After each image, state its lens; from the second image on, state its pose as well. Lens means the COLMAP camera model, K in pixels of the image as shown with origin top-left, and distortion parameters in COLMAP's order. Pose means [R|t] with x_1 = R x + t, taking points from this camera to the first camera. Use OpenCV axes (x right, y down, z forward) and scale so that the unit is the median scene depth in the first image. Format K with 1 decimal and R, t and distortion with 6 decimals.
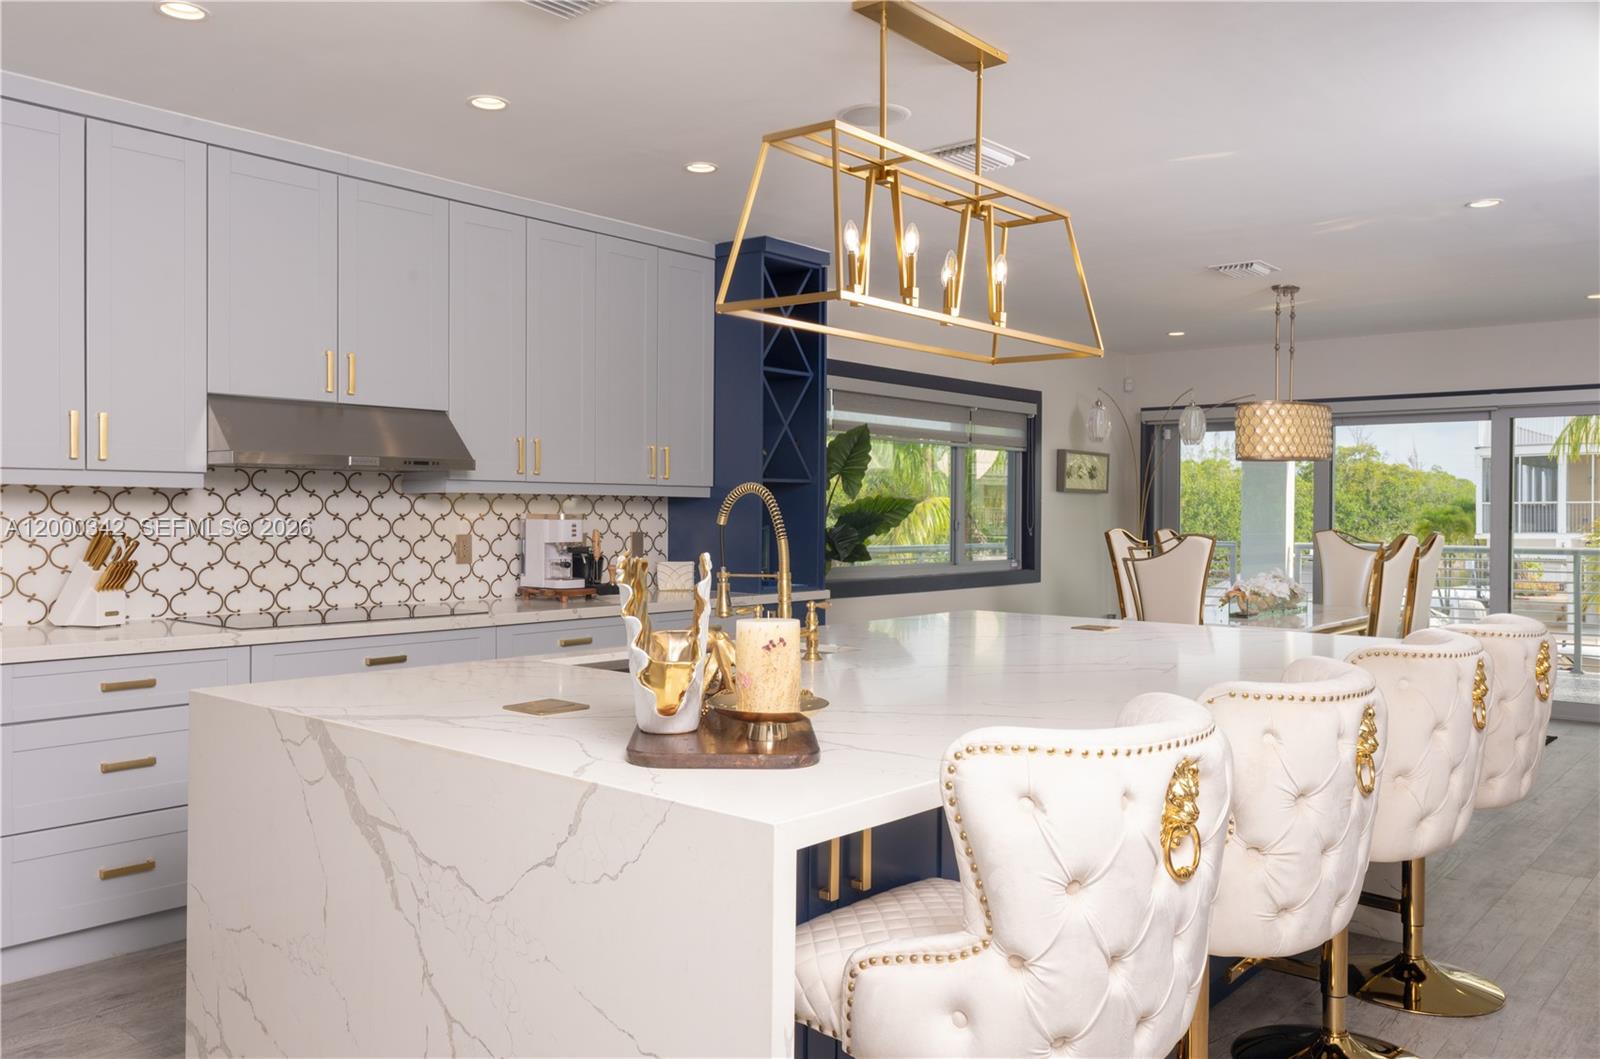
lens RADIAL K [[1265.2, 0, 803.3], [0, 1265.2, 535.4], [0, 0, 1]] dist [0.022189, -0.001206]
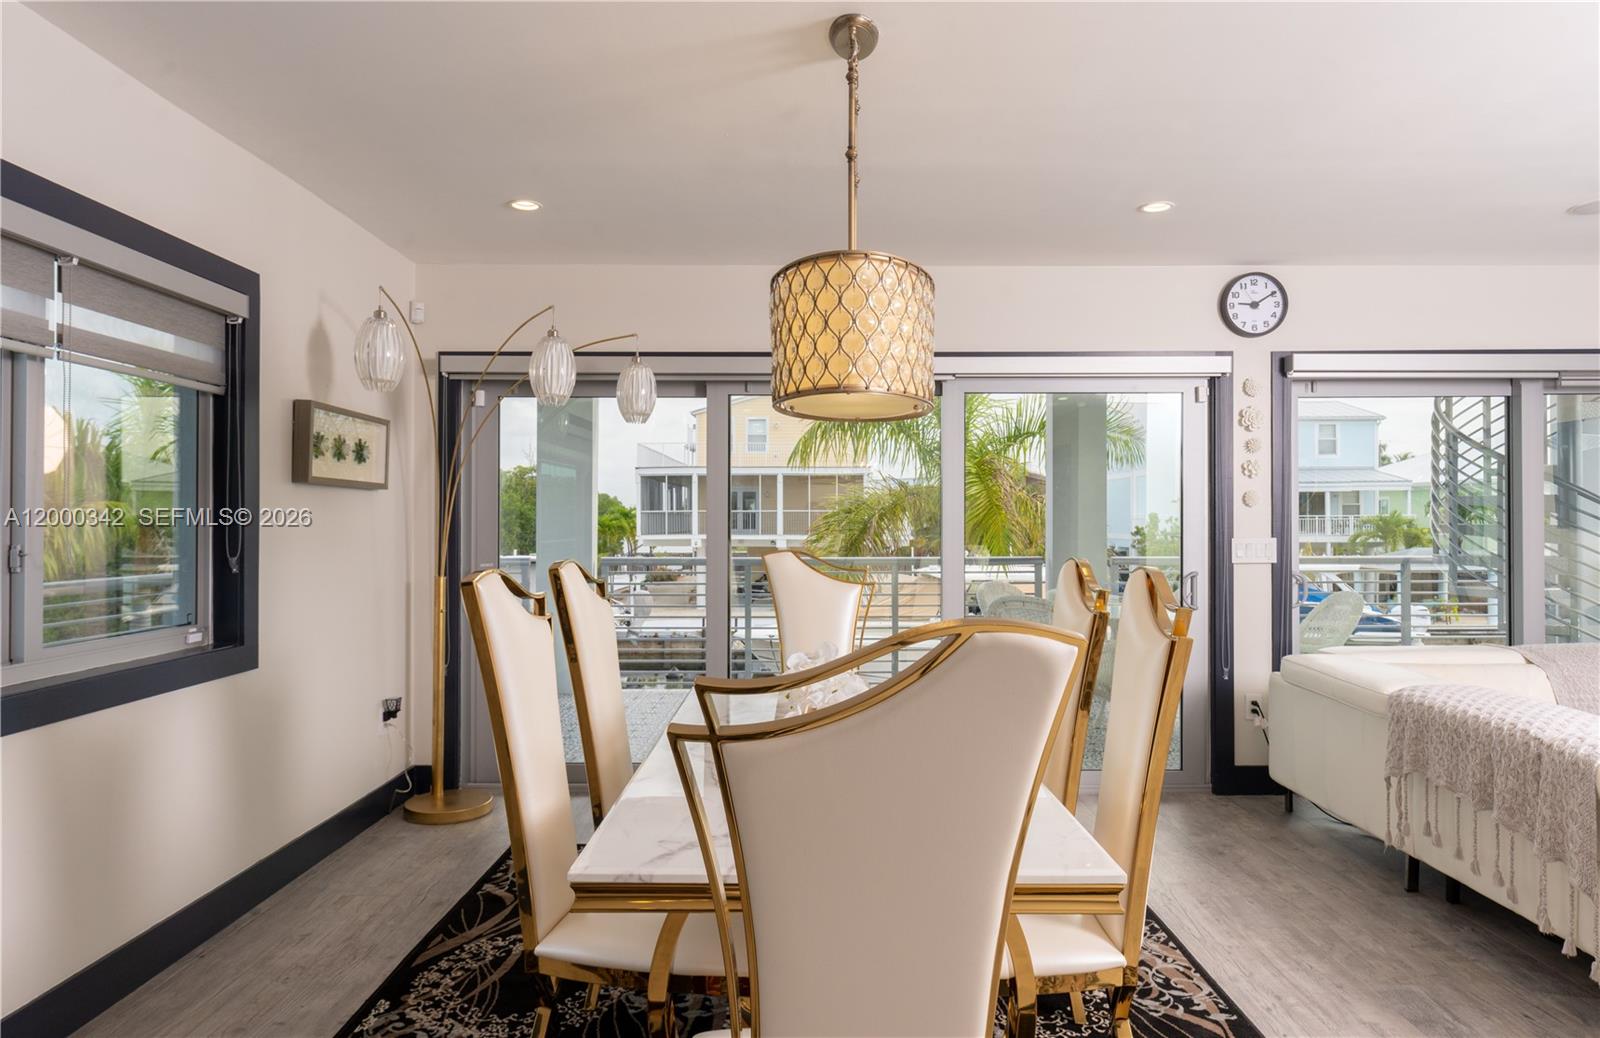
lens RADIAL K [[1007.5, 0, 802.5], [0, 1007.5, 511.4], [0, 0, 1]] dist [-0.007449, -0.002853]
pose [[0.773305, 0.002253, 0.634030, 0.172593], [0.013784, 0.999698, -0.020364, -0.020148], [-0.633885, 0.024487, 0.773040, 0.939802]]
